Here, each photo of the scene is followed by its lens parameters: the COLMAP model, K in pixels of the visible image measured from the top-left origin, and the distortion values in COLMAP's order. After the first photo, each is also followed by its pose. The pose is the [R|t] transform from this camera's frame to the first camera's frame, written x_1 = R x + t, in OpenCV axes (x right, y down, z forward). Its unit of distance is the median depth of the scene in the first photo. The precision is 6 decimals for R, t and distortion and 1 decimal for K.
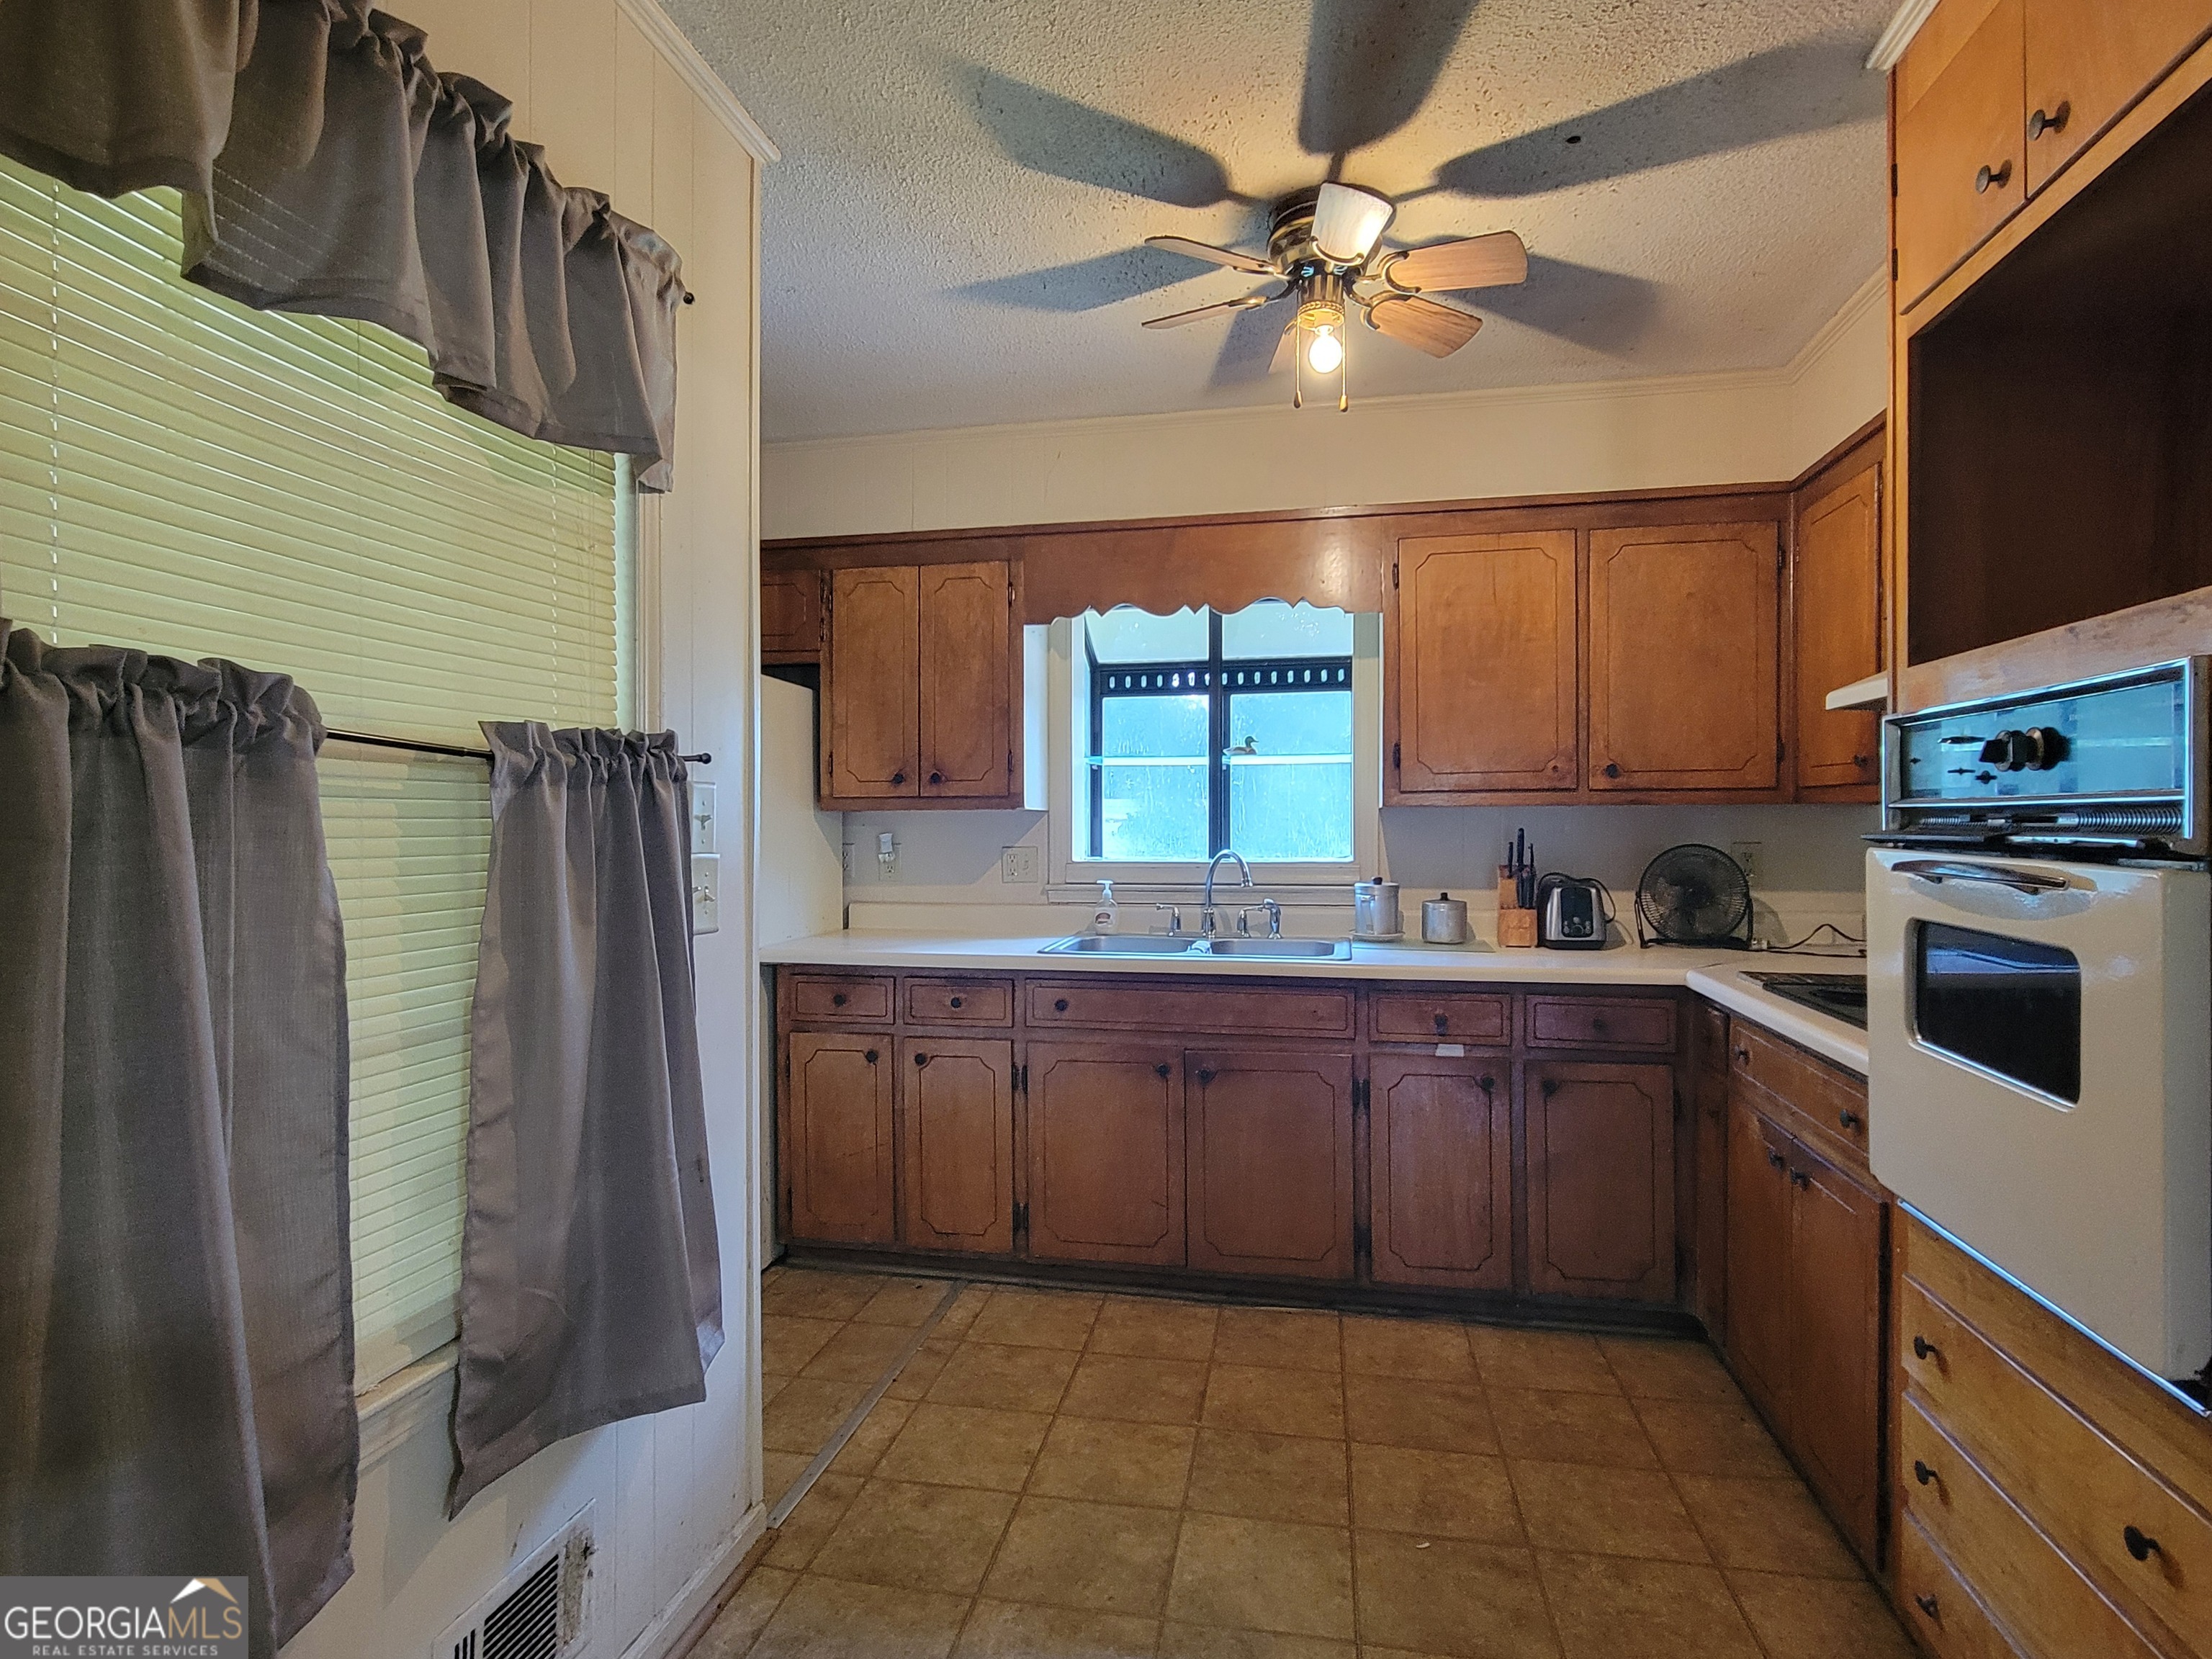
lens RADIAL K [[1188.0, 0, 1101.4], [0, 1188.0, 836.2], [0, 0, 1]] dist [0.004877, -0.001510]
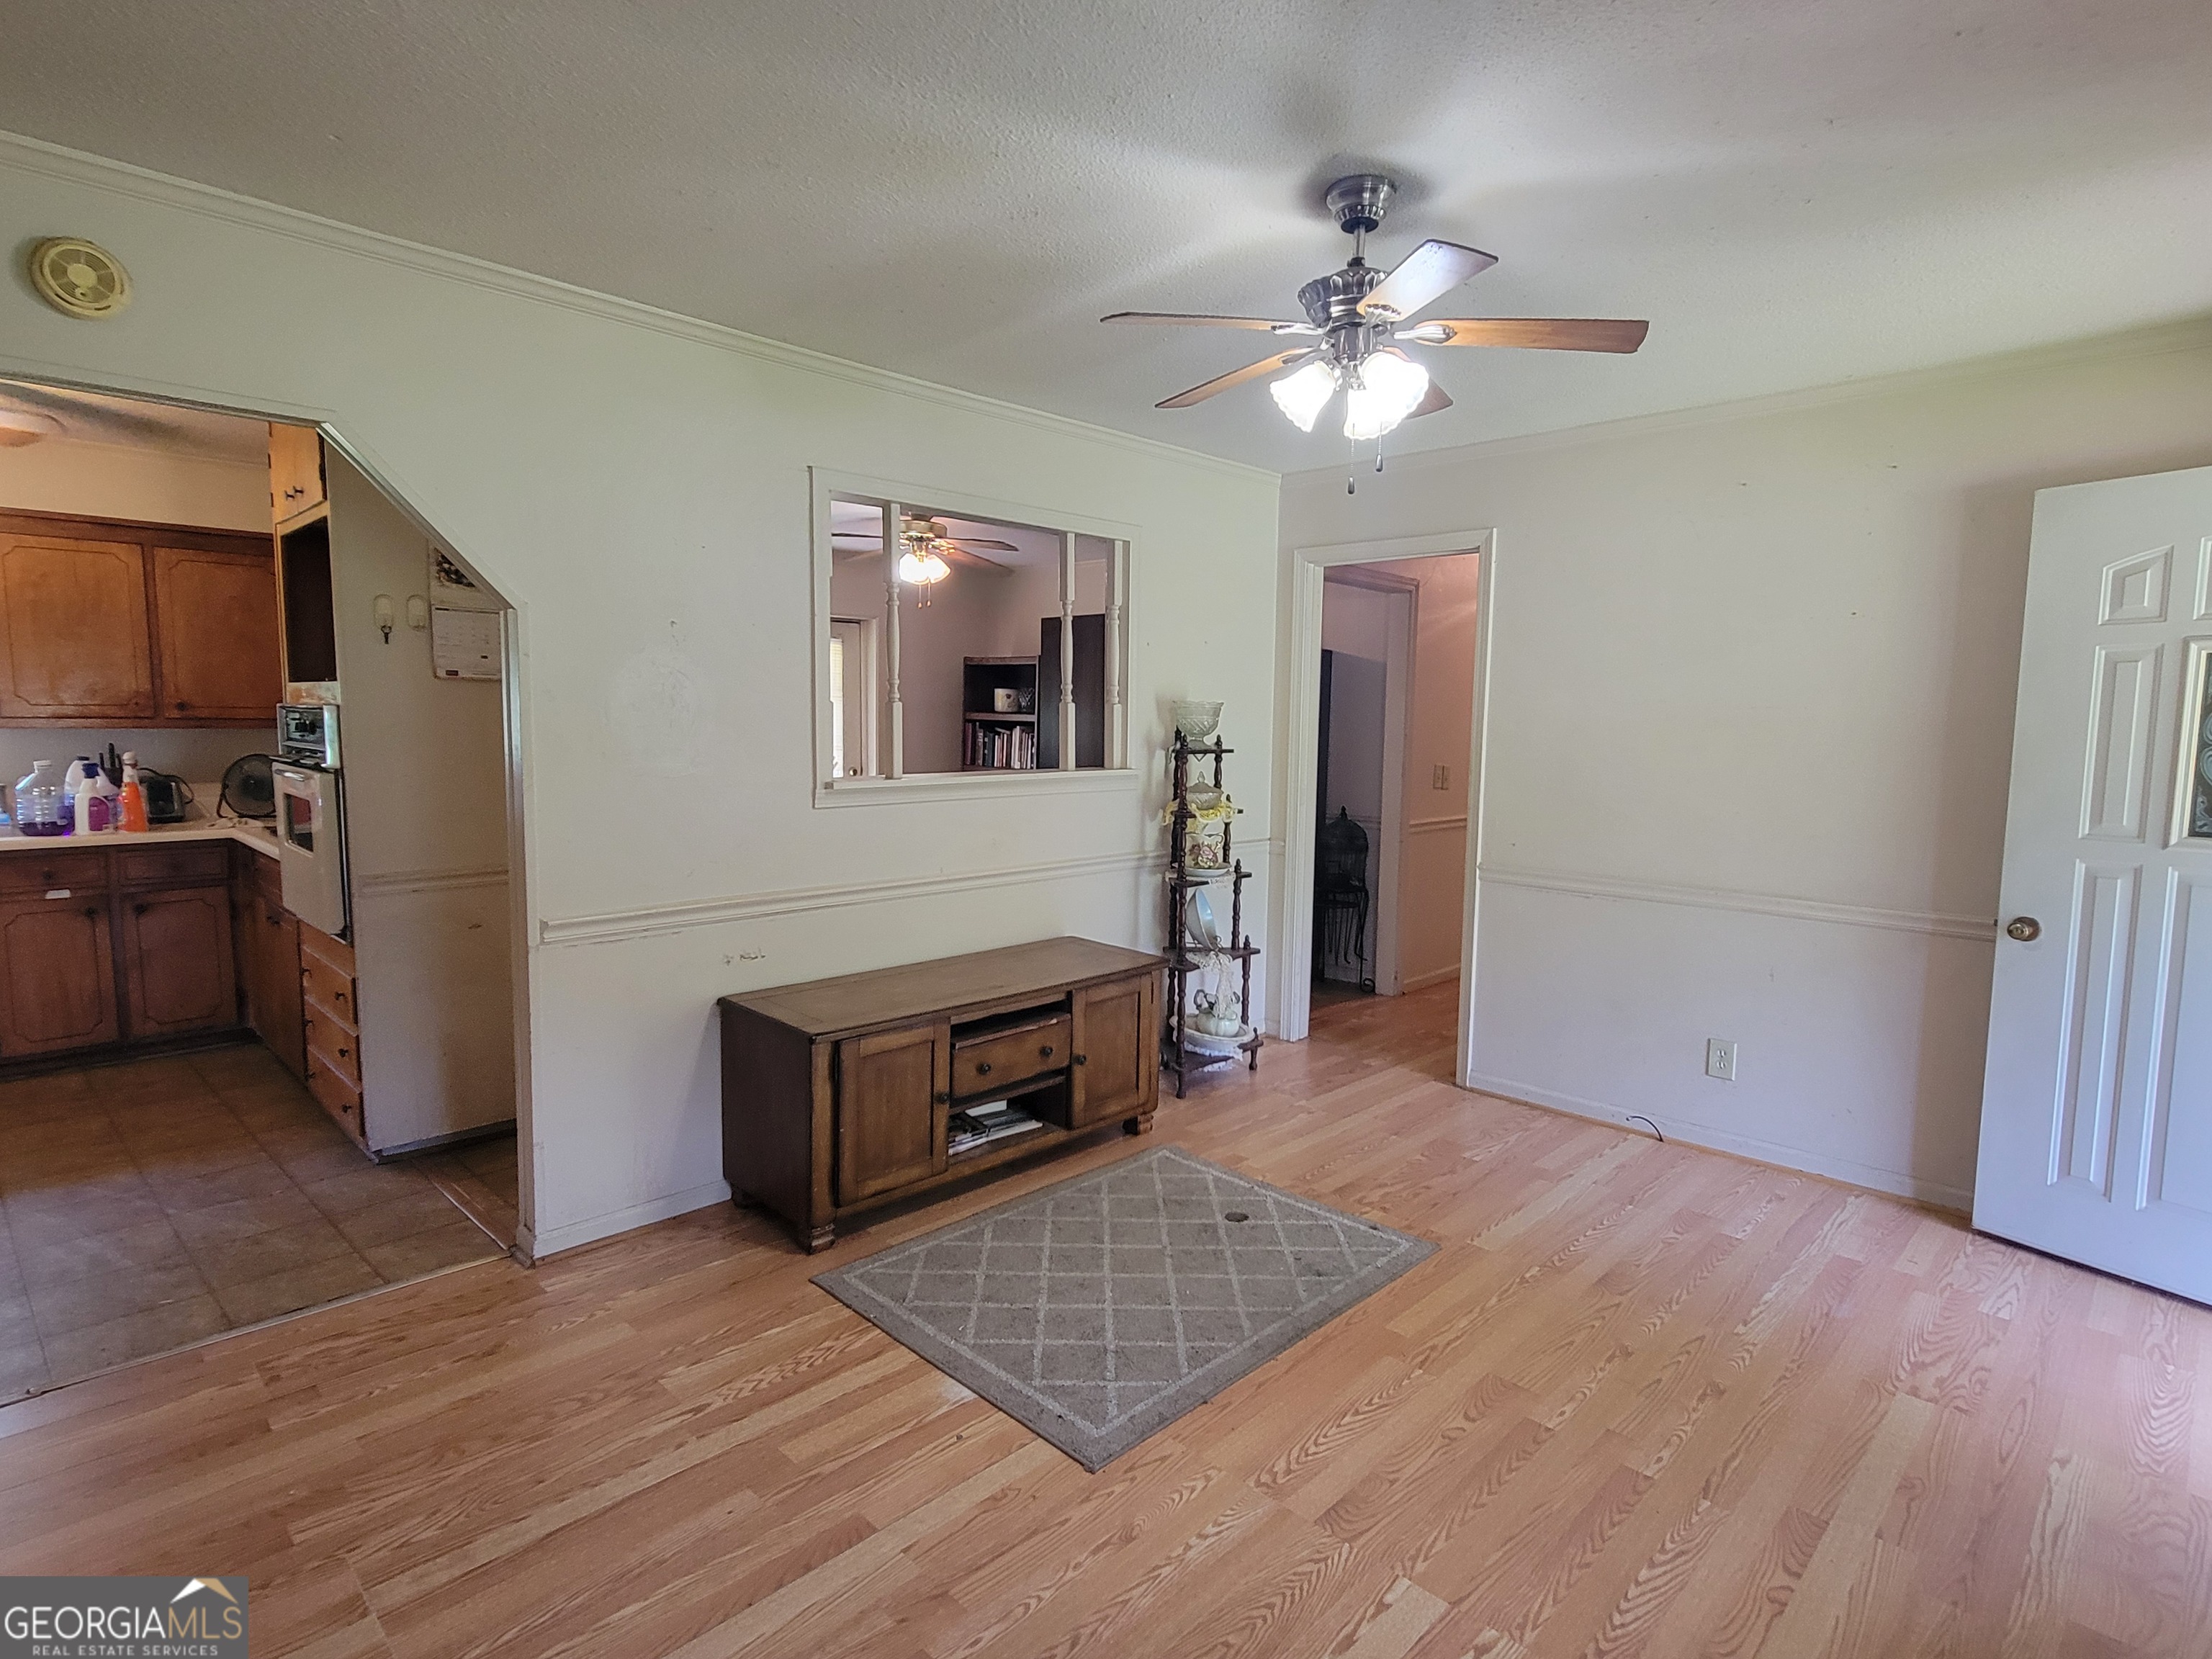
lens RADIAL K [[1179.1, 0, 1098.0], [0, 1179.1, 832.3], [0, 0, 1]] dist [0.007682, -0.002021]
pose [[0.553168, -0.071113, 0.830029, -0.200343], [-0.004959, 0.996051, 0.088641, -0.033785], [-0.833055, -0.053149, 0.550631, -0.845594]]
